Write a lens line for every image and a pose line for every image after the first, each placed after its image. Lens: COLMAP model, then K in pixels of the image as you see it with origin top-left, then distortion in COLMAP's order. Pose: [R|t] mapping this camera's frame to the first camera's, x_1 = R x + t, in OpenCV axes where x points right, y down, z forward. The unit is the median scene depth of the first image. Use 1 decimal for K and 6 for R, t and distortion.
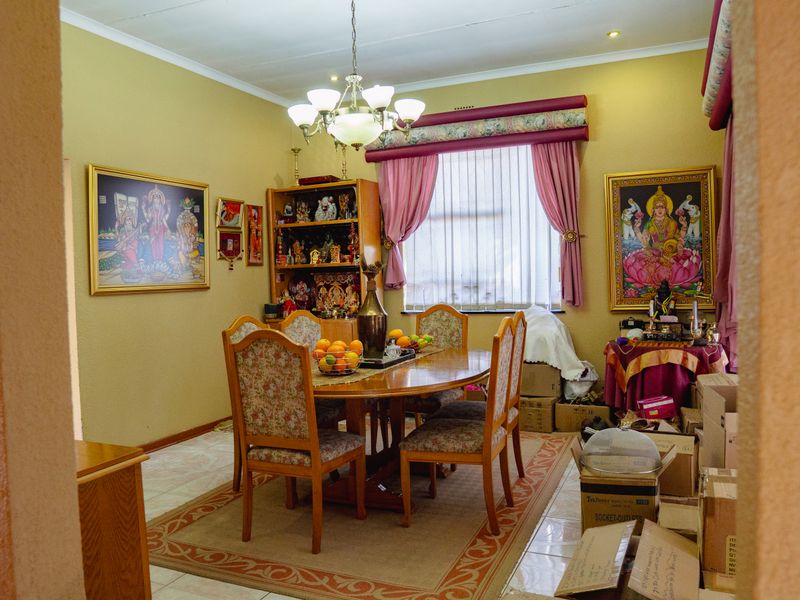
lens RADIAL K [[634.9, 0, 400.0], [0, 634.9, 300.0], [0, 0, 1]] dist [-0.111713, 0.076236]
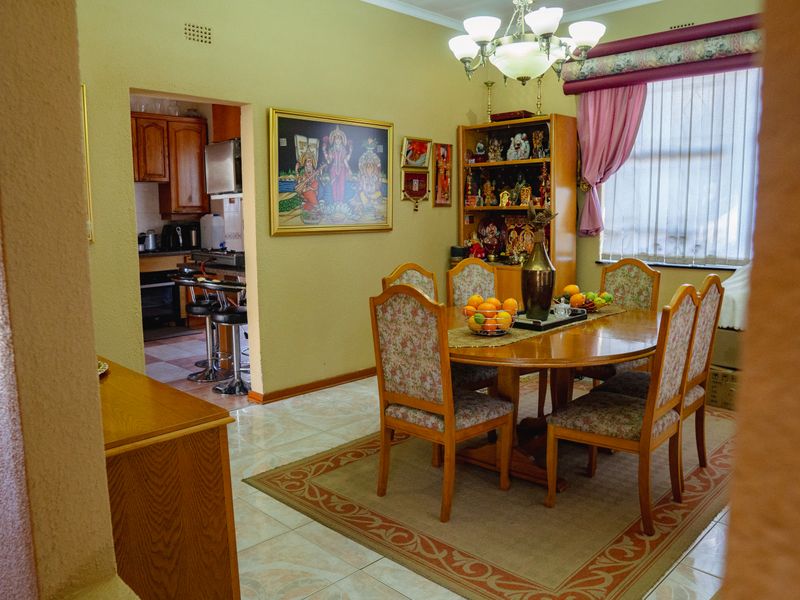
lens RADIAL K [[634.9, 0, 400.0], [0, 634.9, 300.0], [0, 0, 1]] dist [-0.111713, 0.076236]
pose [[0.936183, 0.067247, -0.345021, 0.085490], [-0.030718, 0.993426, 0.110276, -0.026743], [0.350168, -0.092640, 0.932094, 0.088396]]
